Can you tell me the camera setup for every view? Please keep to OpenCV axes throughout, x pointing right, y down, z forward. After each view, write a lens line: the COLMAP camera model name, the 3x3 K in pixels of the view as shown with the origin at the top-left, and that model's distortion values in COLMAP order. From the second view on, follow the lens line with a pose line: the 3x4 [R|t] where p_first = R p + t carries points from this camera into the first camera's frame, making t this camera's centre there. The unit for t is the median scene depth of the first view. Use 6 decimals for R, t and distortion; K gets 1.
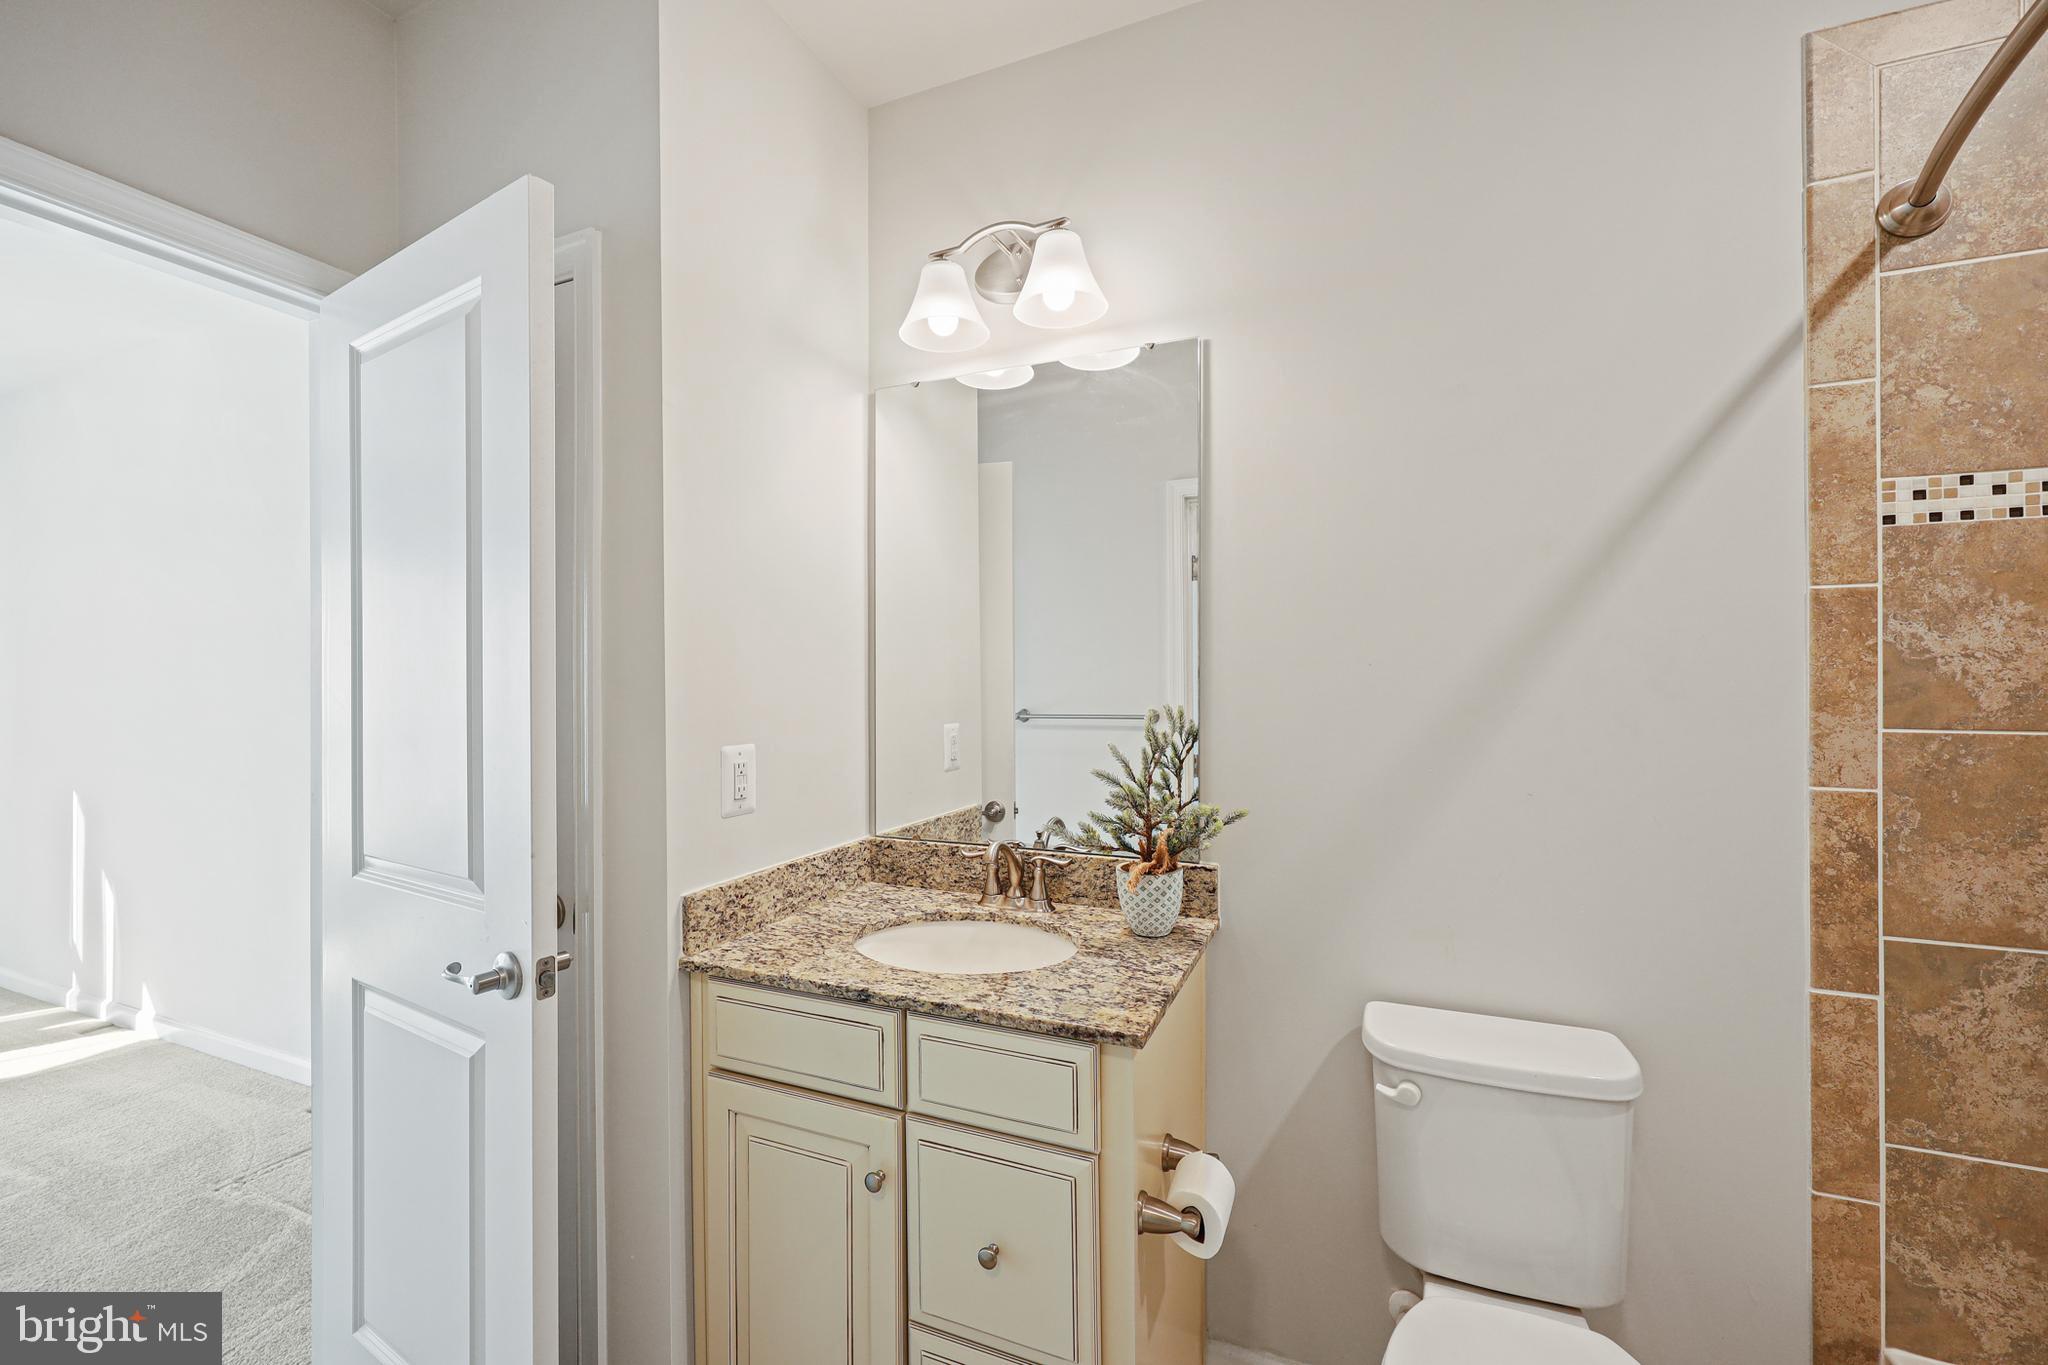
lens RADIAL K [[821.2, 0, 1022.9], [0, 821.2, 683.4], [0, 0, 1]] dist [0.000265, -0.000031]
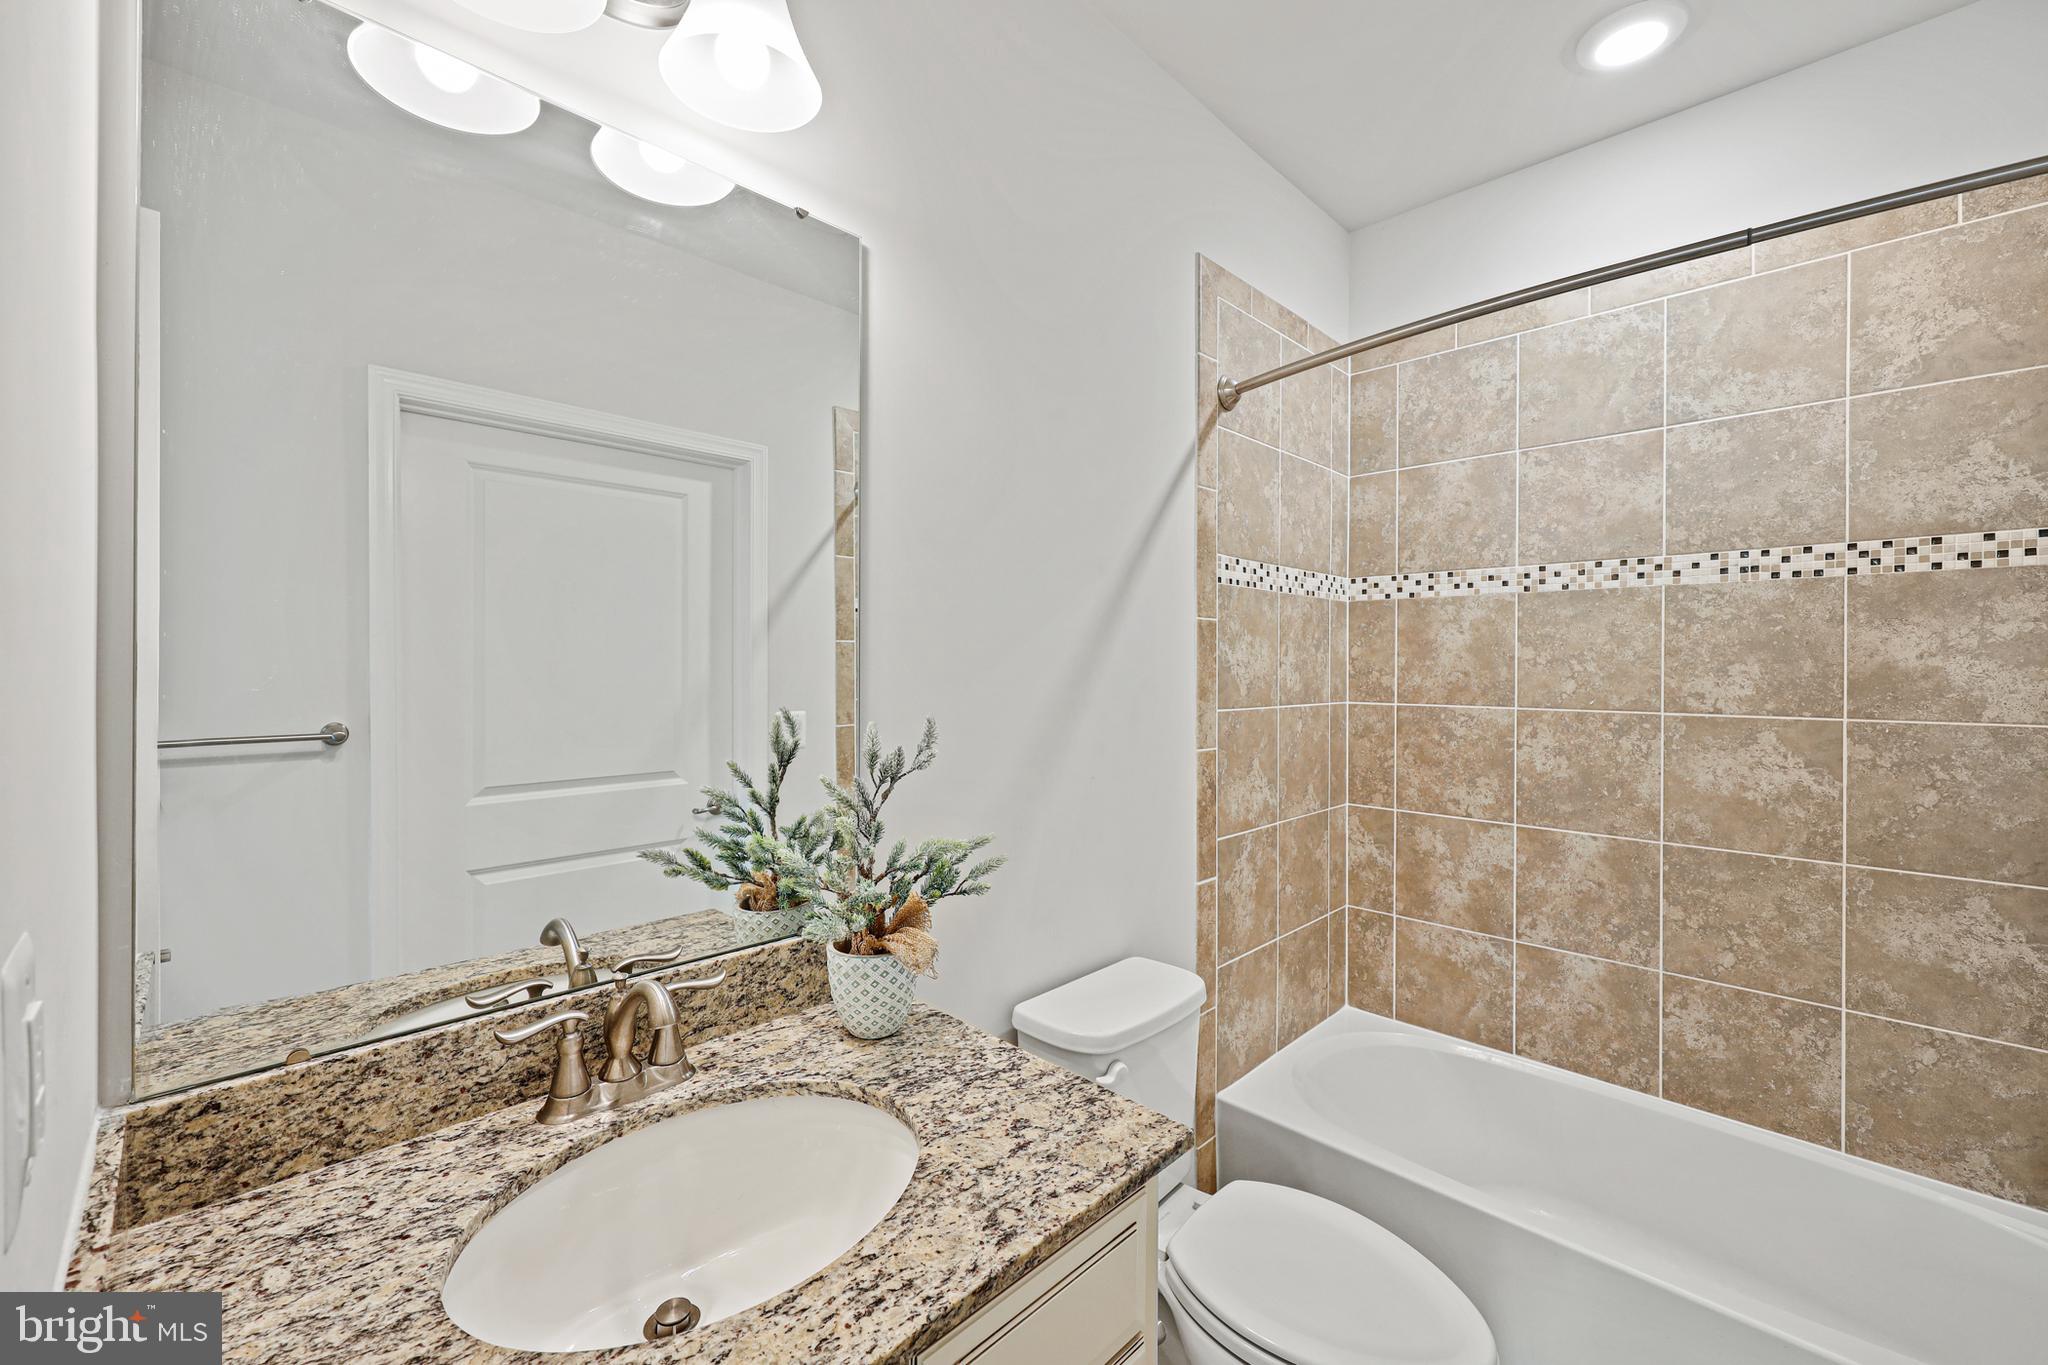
lens RADIAL K [[821.2, 0, 1021.9], [0, 821.2, 671.1], [0, 0, 1]] dist [0.000265, -0.000031]
pose [[0.376759, 0.001050, 0.926311, -0.571857], [-0.000329, 0.999999, -0.001000, -0.017544], [-0.926311, 0.000072, 0.376759, 0.732557]]
